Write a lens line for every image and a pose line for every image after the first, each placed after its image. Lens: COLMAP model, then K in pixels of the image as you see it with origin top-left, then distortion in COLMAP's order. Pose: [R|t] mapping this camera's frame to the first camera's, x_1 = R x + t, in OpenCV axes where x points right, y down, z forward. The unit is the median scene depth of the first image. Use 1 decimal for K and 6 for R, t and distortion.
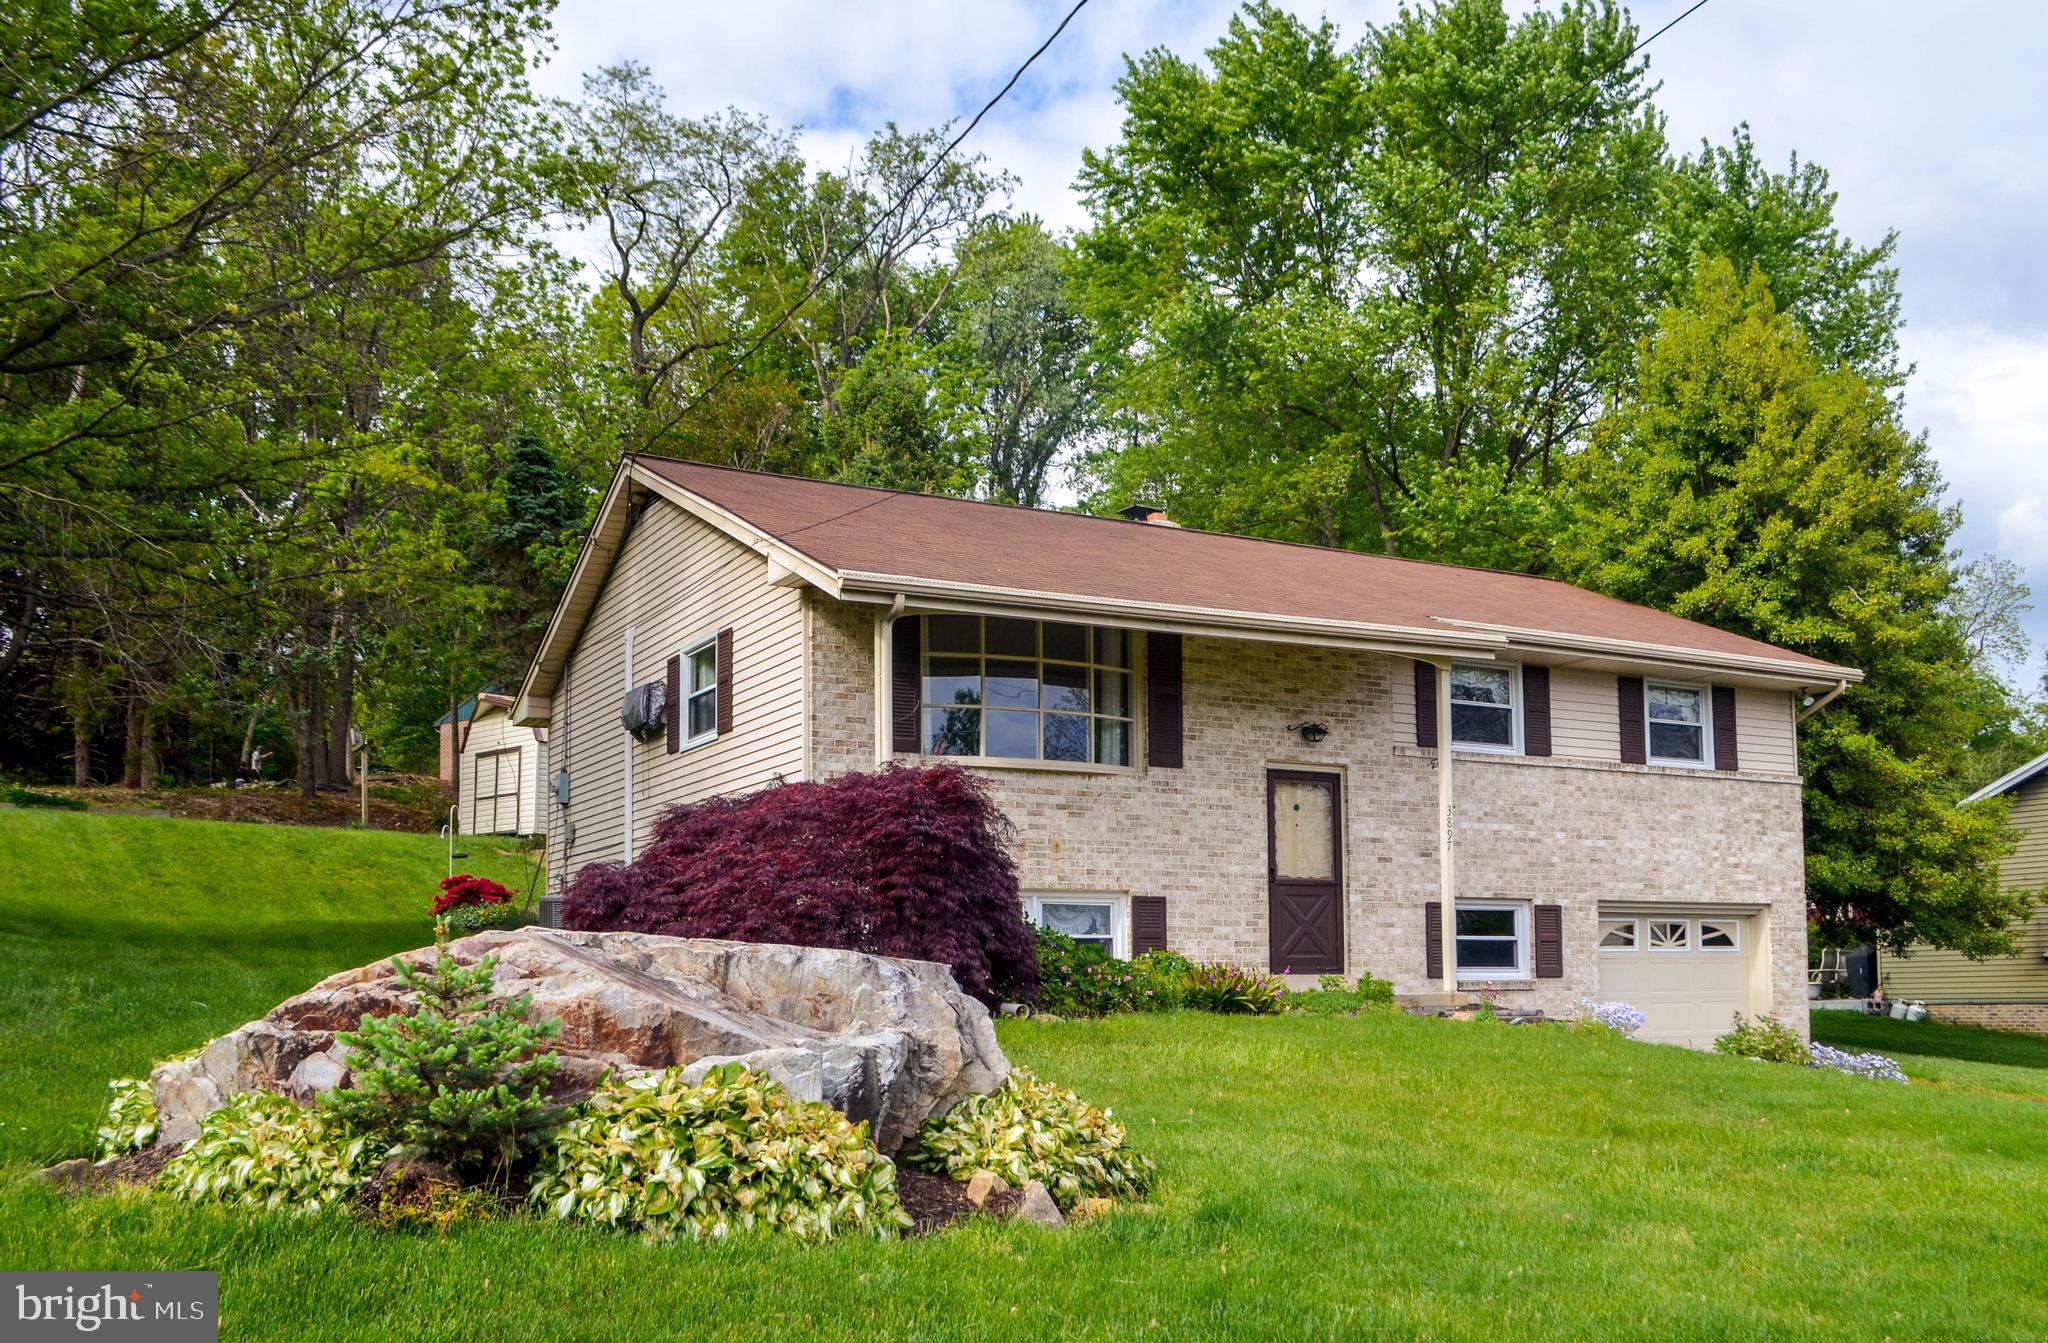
lens RADIAL K [[1835.7, 0, 1011.6], [0, 1835.7, 856.1], [0, 0, 1]] dist [-0.000237, -0.028482]
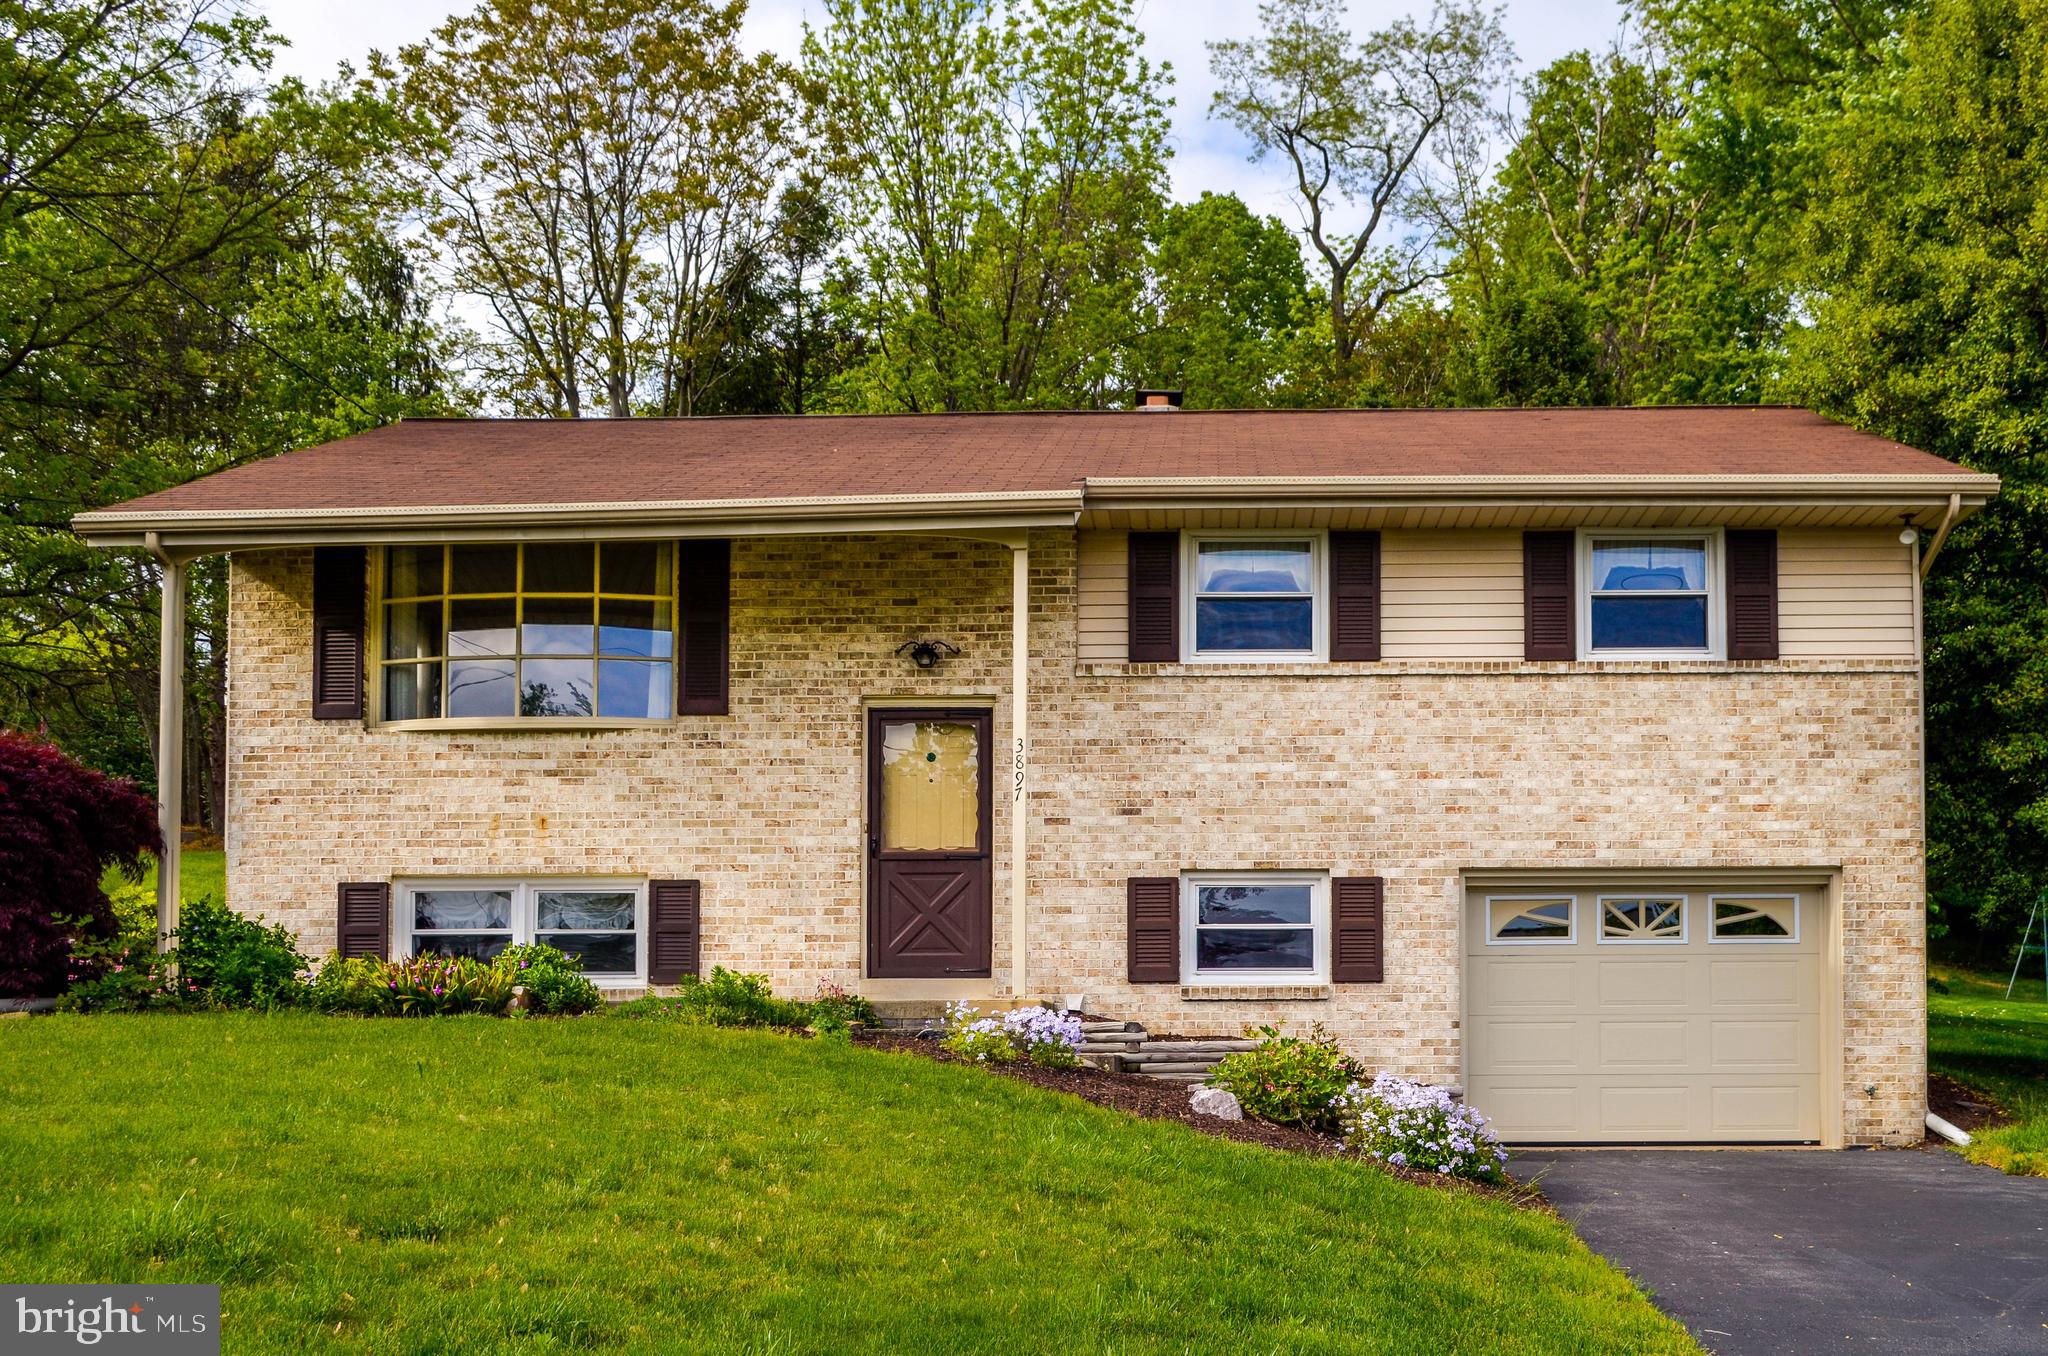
lens RADIAL K [[2043.4, 0, 1146.5], [0, 2043.4, 975.0], [0, 0, 1]] dist [-0.019389, 0.000000]
pose [[0.864498, -0.013722, -0.502450, 0.564837], [0.031798, 0.999118, 0.027424, 0.036848], [0.501630, -0.039684, 0.864172, 0.276778]]
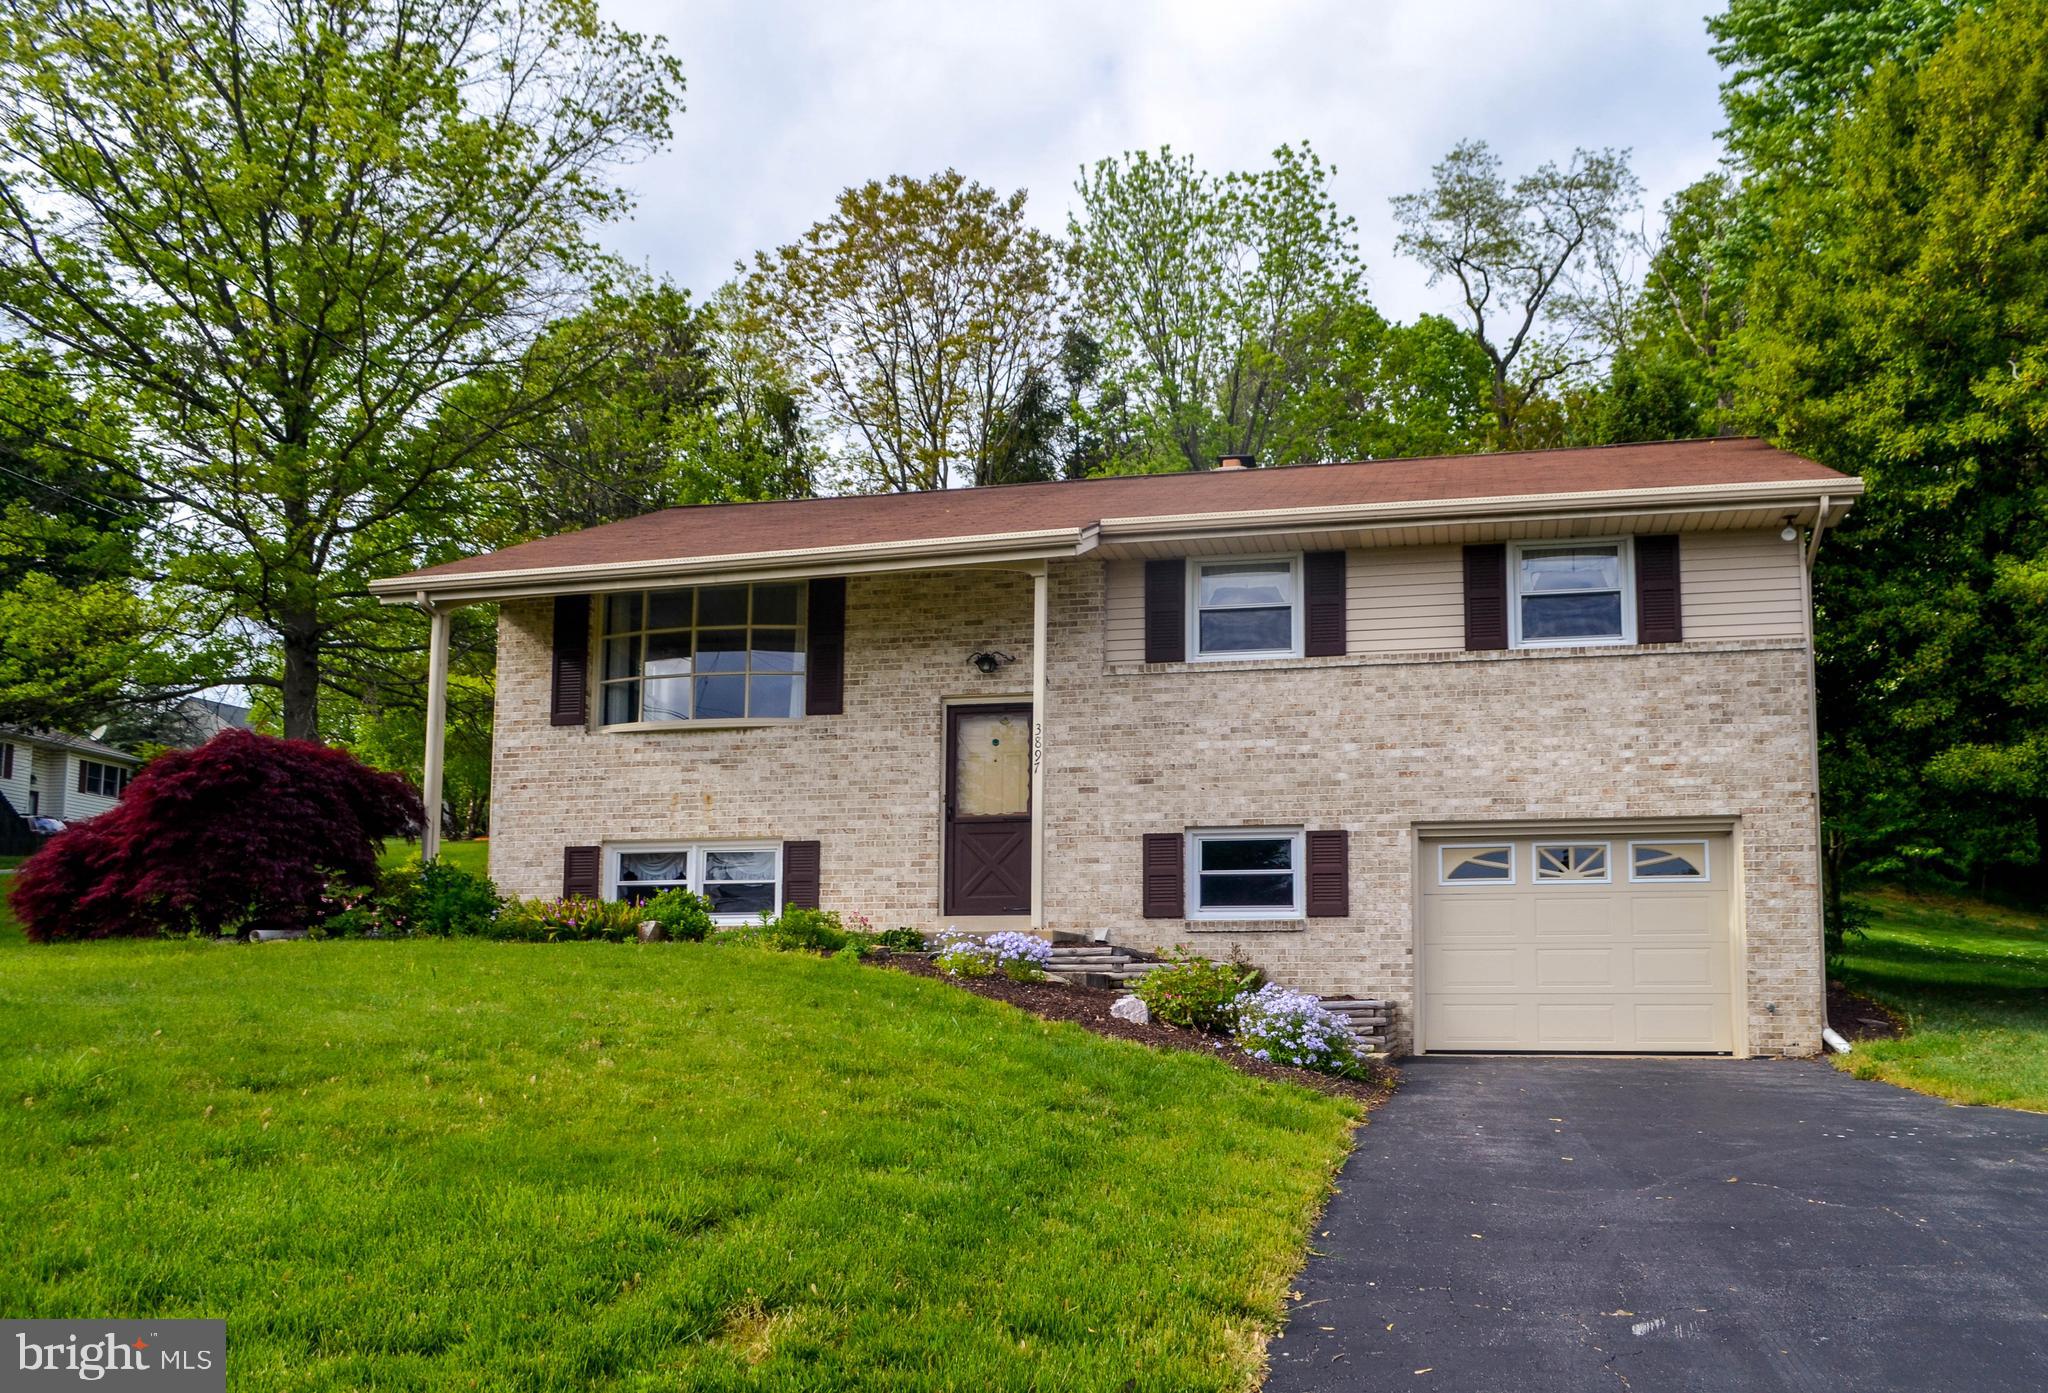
lens RADIAL K [[1600.3, 0, 1127.2], [0, 1600.3, 828.1], [0, 0, 1]] dist [-0.016837, -0.002411]
pose [[0.758911, -0.058905, -0.648525, 0.649407], [0.039797, 0.998234, -0.044097, 0.050250], [0.649977, 0.007657, 0.759915, 0.355598]]
